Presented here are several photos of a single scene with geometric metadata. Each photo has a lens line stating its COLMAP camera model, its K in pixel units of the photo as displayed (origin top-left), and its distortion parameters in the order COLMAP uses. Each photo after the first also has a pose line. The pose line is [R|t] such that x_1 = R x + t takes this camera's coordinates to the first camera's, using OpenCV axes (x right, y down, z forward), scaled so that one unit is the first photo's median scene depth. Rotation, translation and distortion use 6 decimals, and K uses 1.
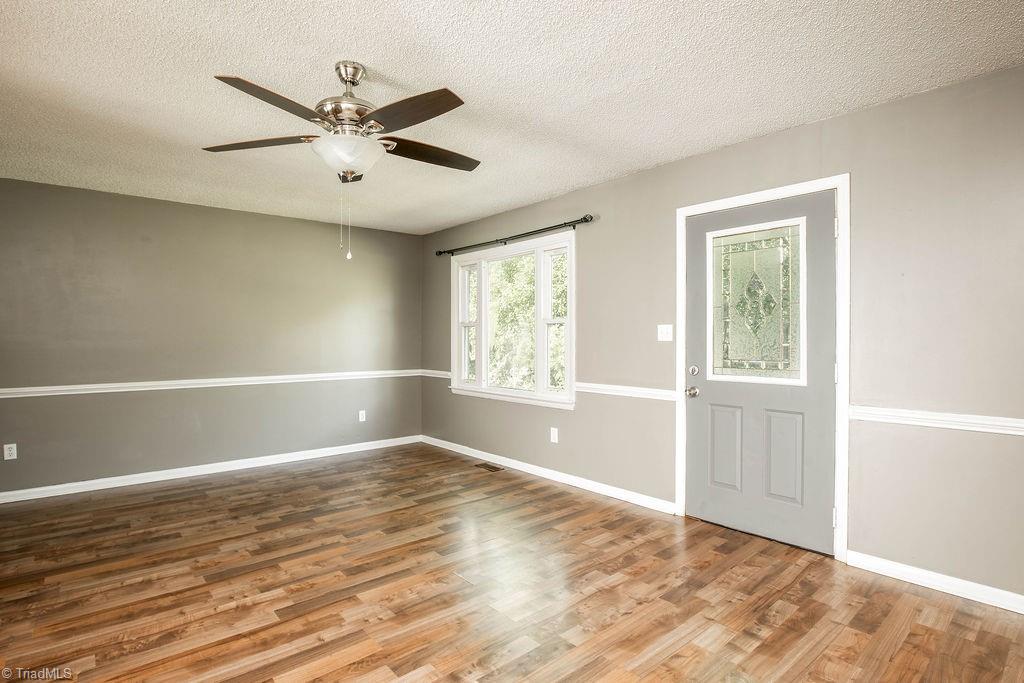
lens RADIAL K [[528.5, 0, 512.0], [0, 528.5, 341.5], [0, 0, 1]] dist [-0.028766, -0.000285]
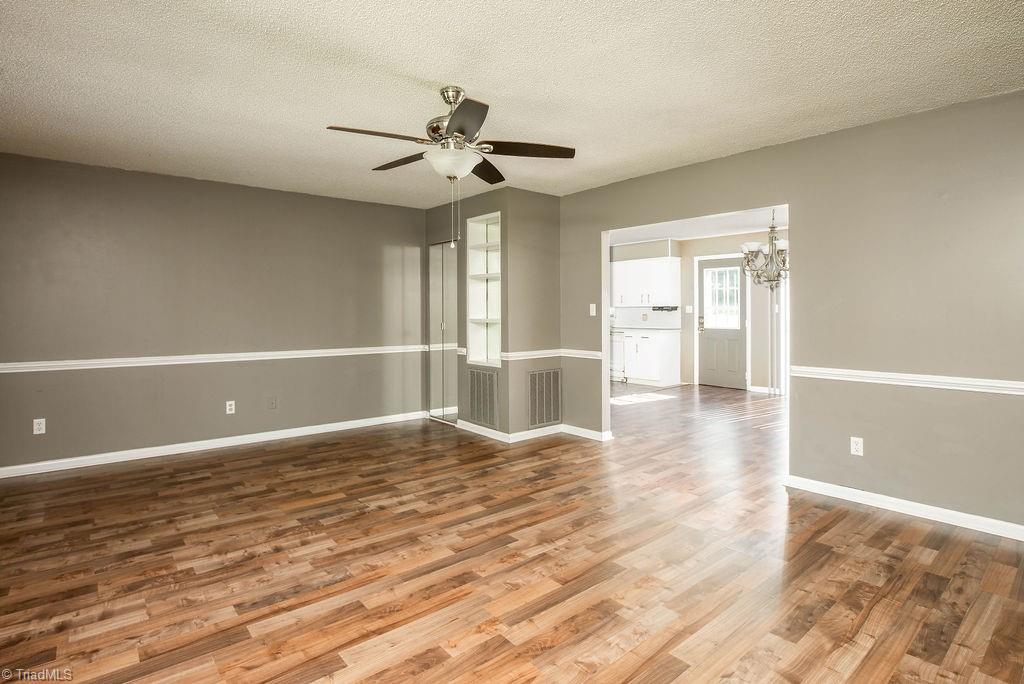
lens RADIAL K [[546.4, 0, 512.0], [0, 546.4, 308.8], [0, 0, 1]] dist [-0.000497, -0.000050]
pose [[-0.999750, 0.008185, 0.020831, -0.436571], [0.008245, 0.999962, 0.002803, -0.016731], [-0.020807, 0.002974, -0.999779, 2.087998]]
